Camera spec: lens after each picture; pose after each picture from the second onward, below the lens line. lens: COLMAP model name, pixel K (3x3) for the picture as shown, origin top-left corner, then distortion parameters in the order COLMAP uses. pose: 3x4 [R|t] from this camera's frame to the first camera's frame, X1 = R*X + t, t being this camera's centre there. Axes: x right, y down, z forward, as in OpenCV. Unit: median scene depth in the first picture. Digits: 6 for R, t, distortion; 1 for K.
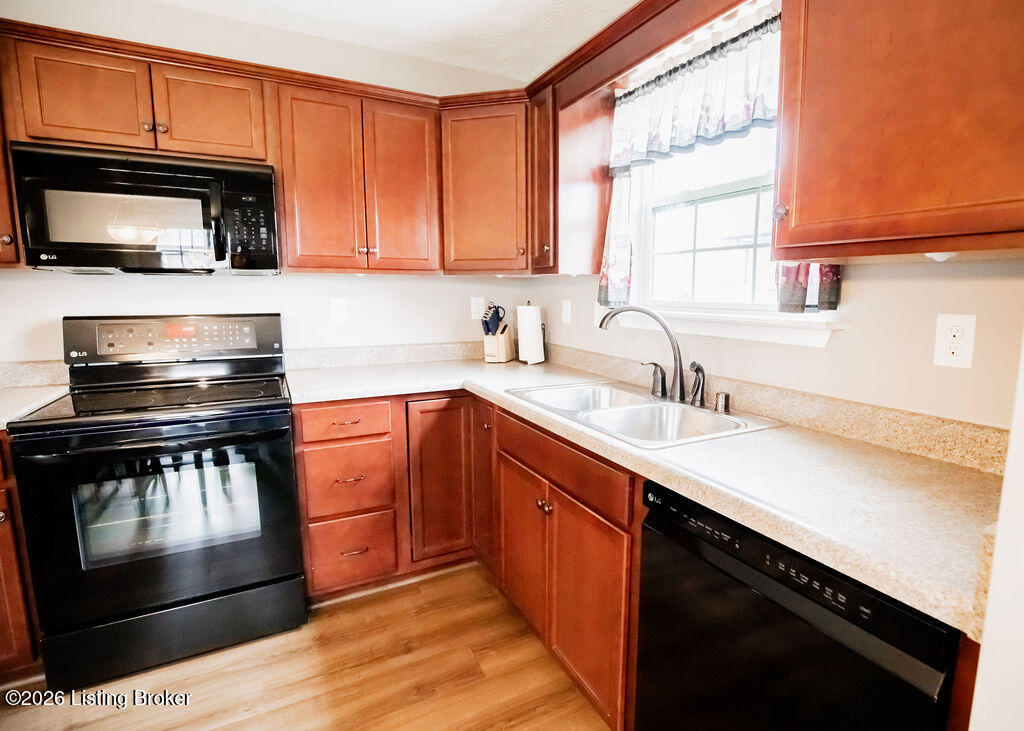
lens RADIAL K [[507.2, 0, 553.8], [0, 507.2, 361.1], [0, 0, 1]] dist [-0.030299, 0.001976]
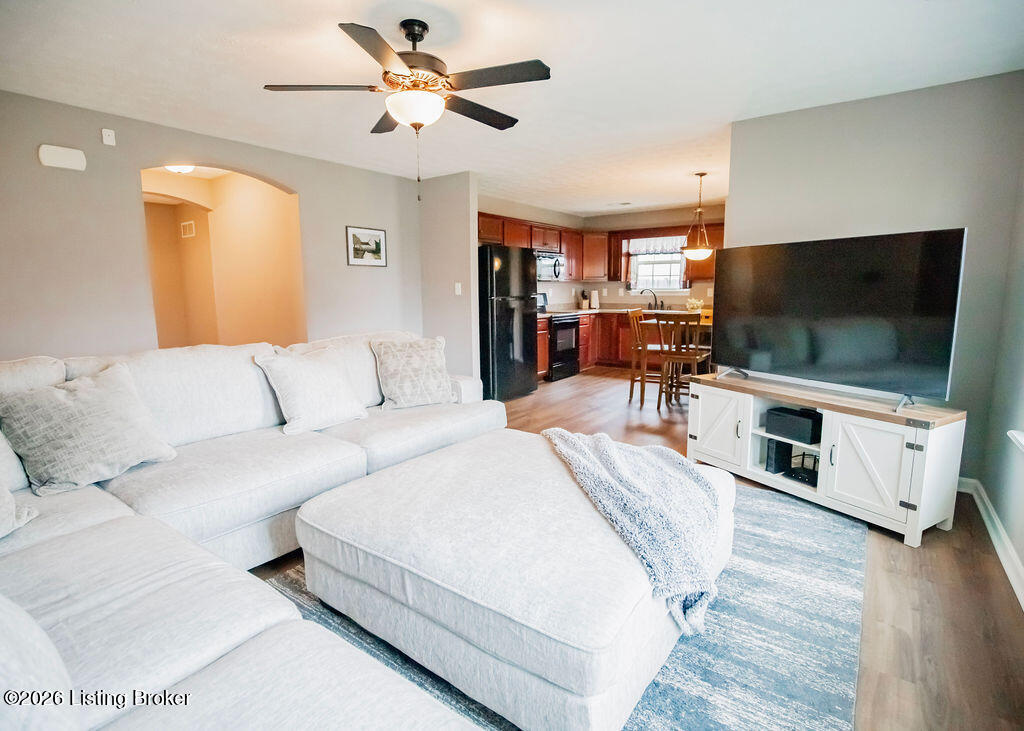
lens RADIAL K [[508.4, 0, 512.0], [0, 508.4, 365.5], [0, 0, 1]] dist [-0.030250, 0.001689]
pose [[0.910310, -0.074264, 0.407211, -2.396226], [0.068487, 0.997237, 0.028767, 0.303210], [-0.408222, 0.001702, 0.912881, -2.209605]]
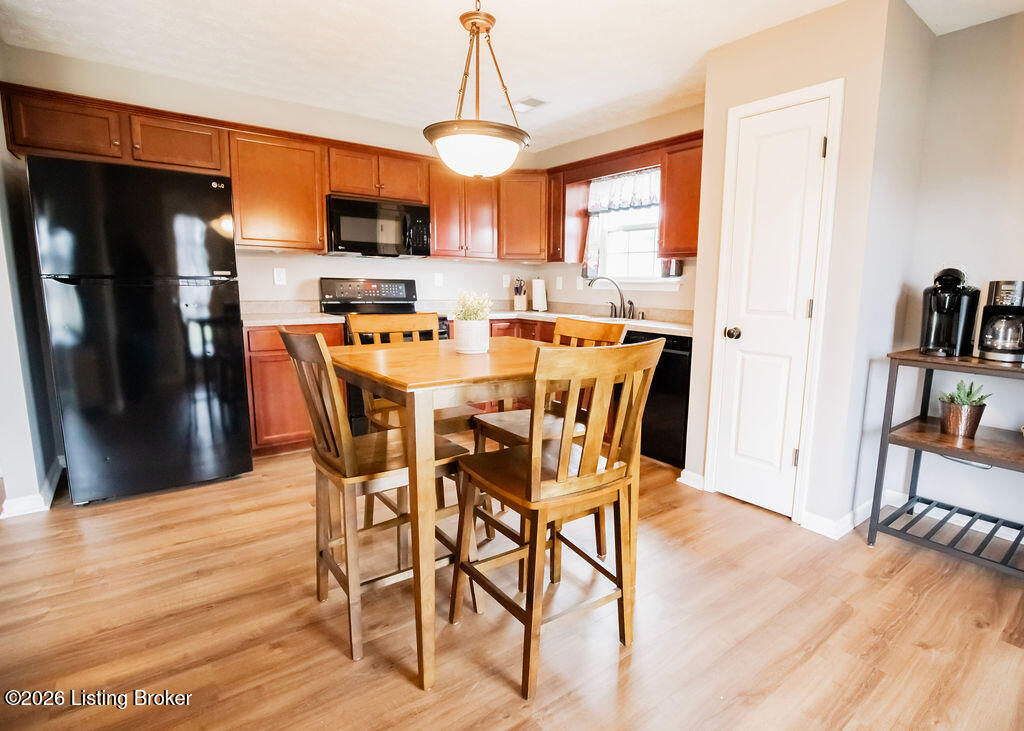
lens RADIAL K [[521.2, 0, 558.2], [0, 521.2, 368.9], [0, 0, 1]] dist [-0.029575, 0.001374]
pose [[0.985408, -0.011768, 0.169804, -0.387443], [0.007876, 0.999691, 0.023573, 0.217372], [-0.170029, -0.021892, 0.985196, -1.117889]]
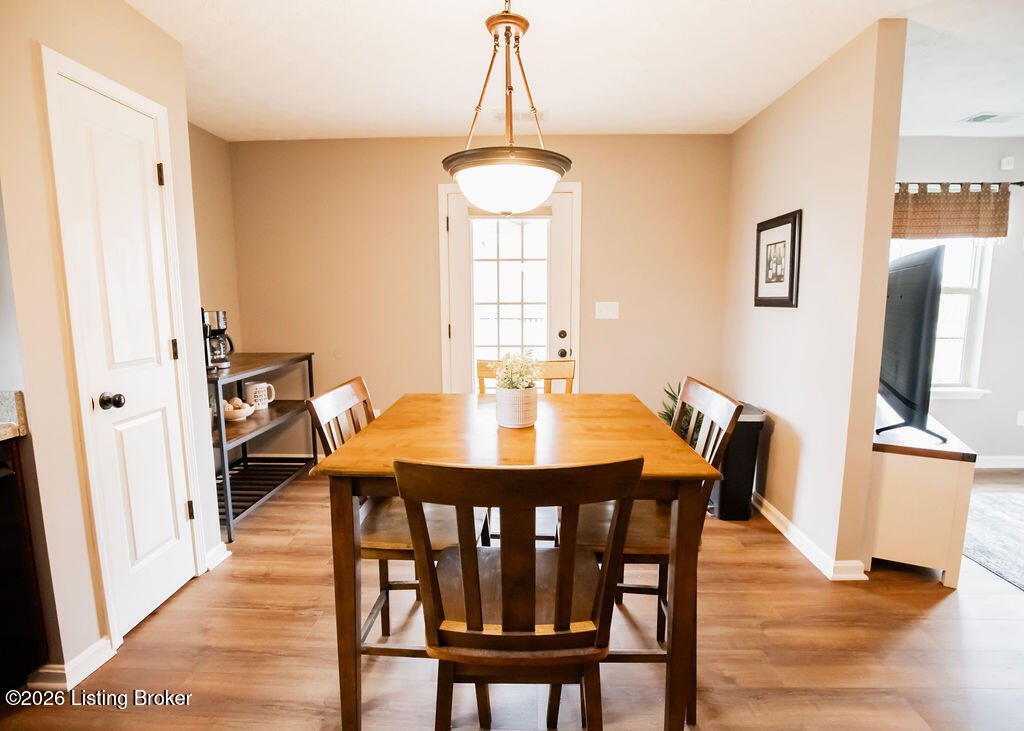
lens RADIAL K [[508.4, 0, 512.0], [0, 508.4, 365.5], [0, 0, 1]] dist [-0.030250, 0.001689]
pose [[-0.858041, -0.071273, 0.508611, -0.771015], [0.067046, 0.966304, 0.248519, -0.076212], [-0.509186, 0.247339, -0.824350, 0.505307]]
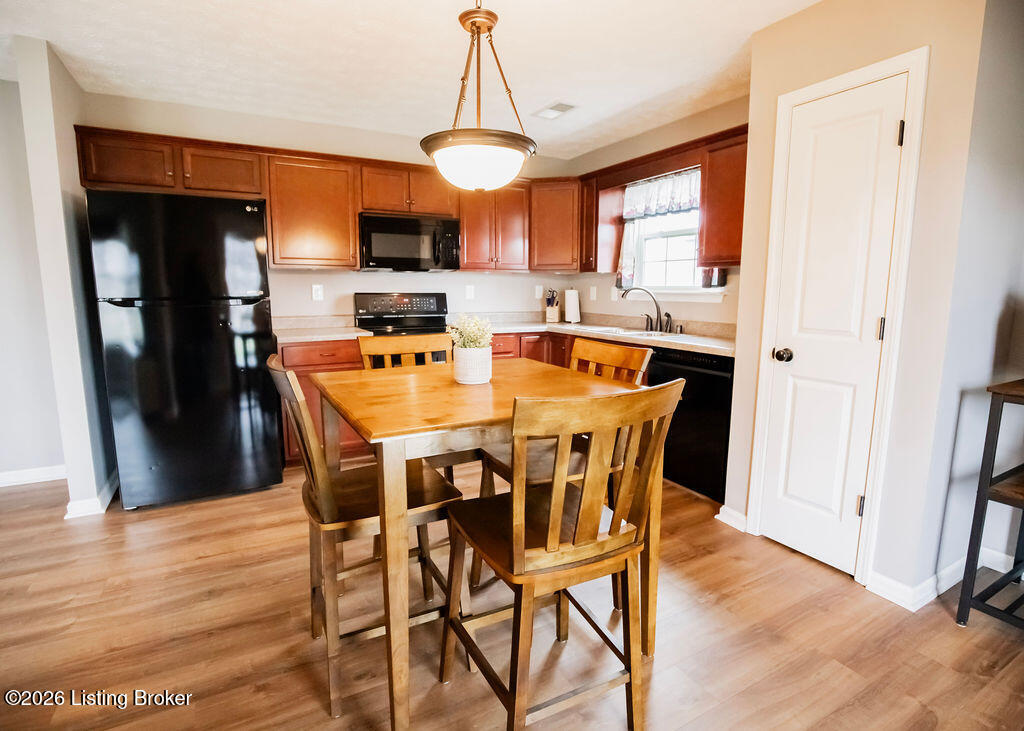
lens RADIAL K [[508.4, 0, 512.0], [0, 508.4, 365.5], [0, 0, 1]] dist [-0.030250, 0.001689]
pose [[0.999937, 0.000791, -0.011172, -0.304423], [-0.000650, 0.999920, 0.012643, 0.169367], [0.011181, -0.012635, 0.999858, -1.000387]]
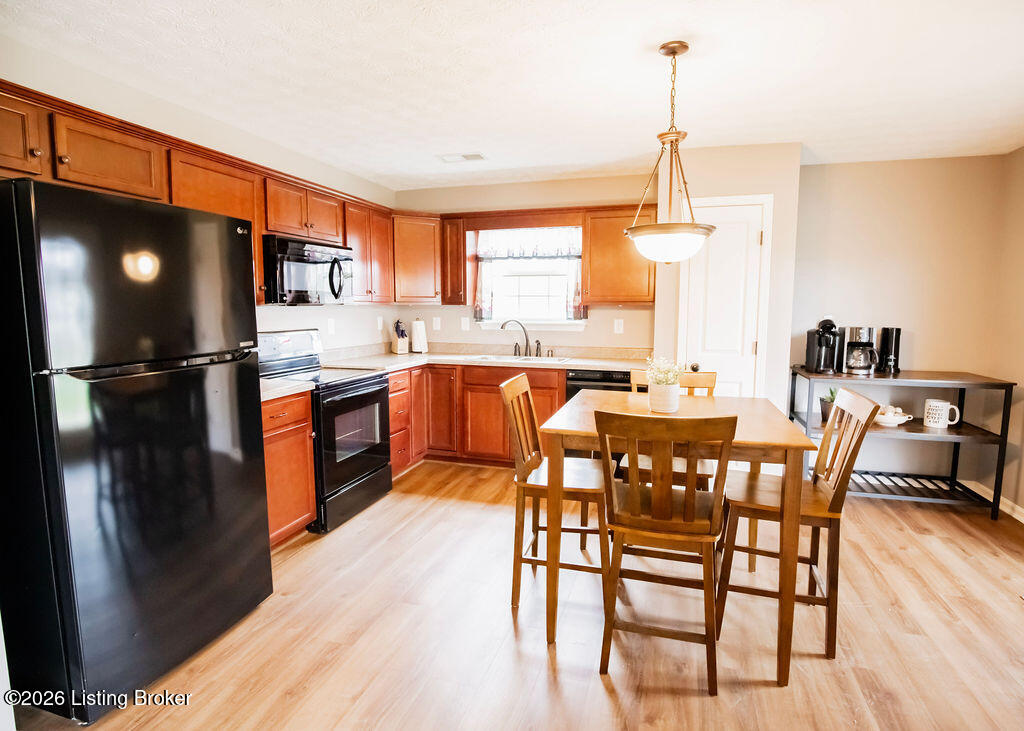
lens RADIAL K [[526.1, 0, 512.6], [0, 526.1, 361.7], [0, 0, 1]] dist [-0.031297, 0.000265]
pose [[0.728458, -0.076238, 0.680835, -1.389360], [0.094206, 0.995495, 0.010677, 0.059828], [-0.678582, 0.056361, 0.732359, -0.748094]]
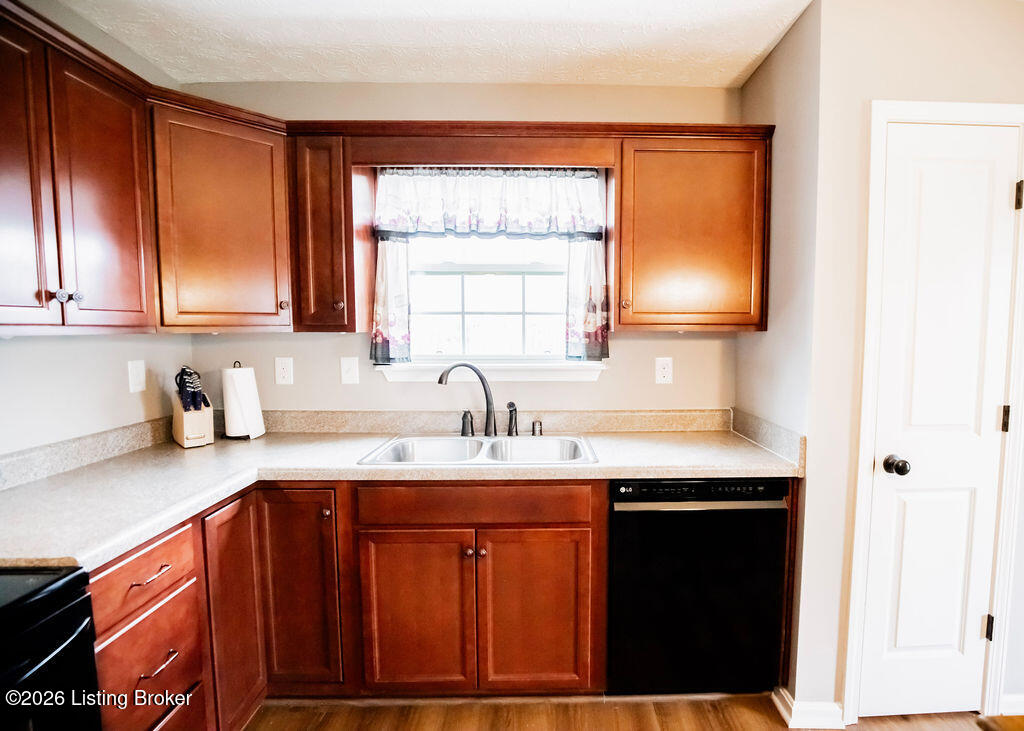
lens RADIAL K [[502.7, 0, 553.2], [0, 502.7, 367.0], [0, 0, 1]] dist [-0.029389, 0.000720]
pose [[0.468550, -0.073591, 0.880366, -0.654420], [0.121892, 0.992379, 0.018080, -0.080514], [-0.874987, 0.098838, 0.473949, 0.239003]]
